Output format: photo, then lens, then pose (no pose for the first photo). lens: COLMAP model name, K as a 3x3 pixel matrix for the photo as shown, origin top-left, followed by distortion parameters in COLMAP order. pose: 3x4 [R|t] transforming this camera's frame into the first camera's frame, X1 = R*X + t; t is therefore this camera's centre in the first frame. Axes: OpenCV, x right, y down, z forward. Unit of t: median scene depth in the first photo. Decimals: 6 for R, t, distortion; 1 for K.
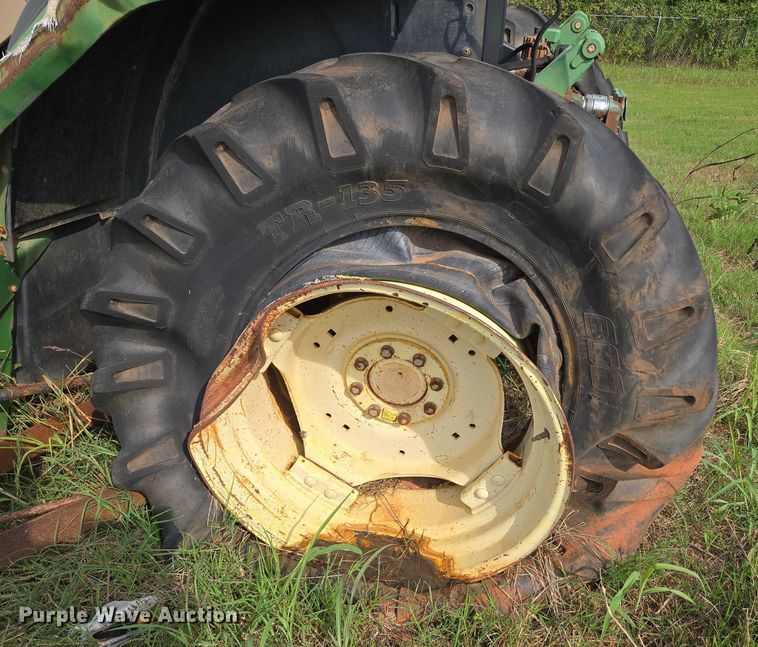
lens RADIAL K [[574.5, 0, 425.3], [0, 574.5, 329.6], [0, 0, 1]] dist [0.087751, -0.100395]
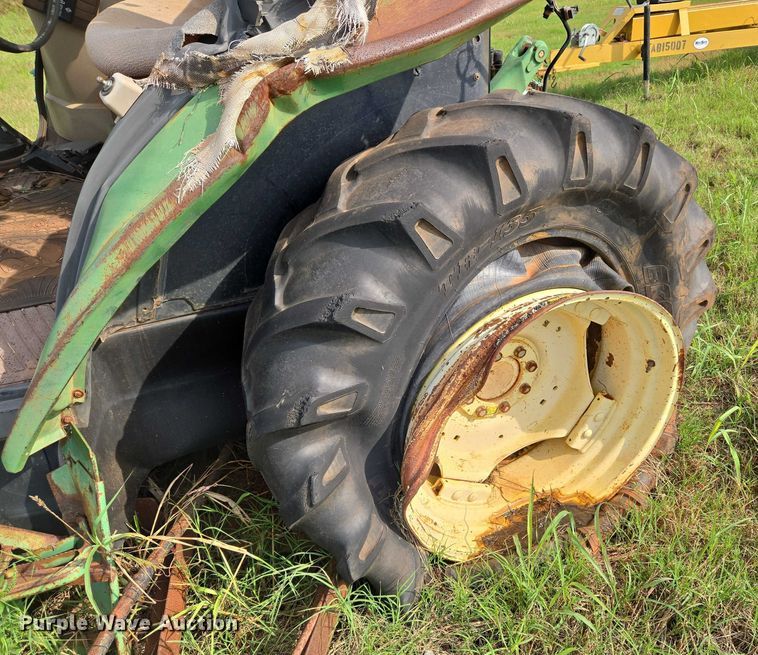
lens RADIAL K [[617.2, 0, 455.4], [0, 617.2, 347.9], [0, 0, 1]] dist [0.050867, -0.012232]
pose [[0.801419, -0.368165, 0.471362, -0.788187], [0.323604, 0.929689, 0.175951, -0.241924], [-0.502999, 0.011524, 0.864210, 0.000810]]
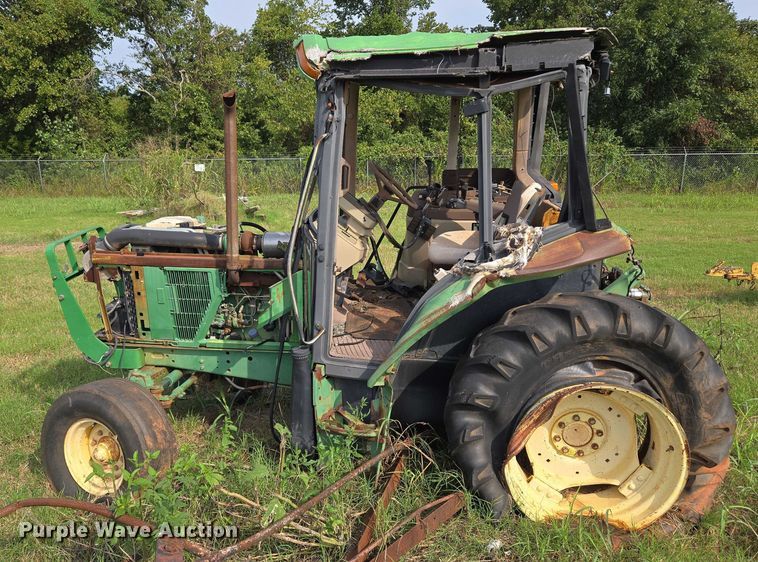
lens RADIAL K [[565.5, 0, 344.7], [0, 565.5, 282.4], [0, 0, 1]] dist [0.058894, -0.055029]
pose [[0.997910, -0.048352, 0.042876, -1.120084], [0.057768, 0.964832, -0.256441, 0.054967], [-0.028969, 0.258382, 0.965608, -1.290620]]
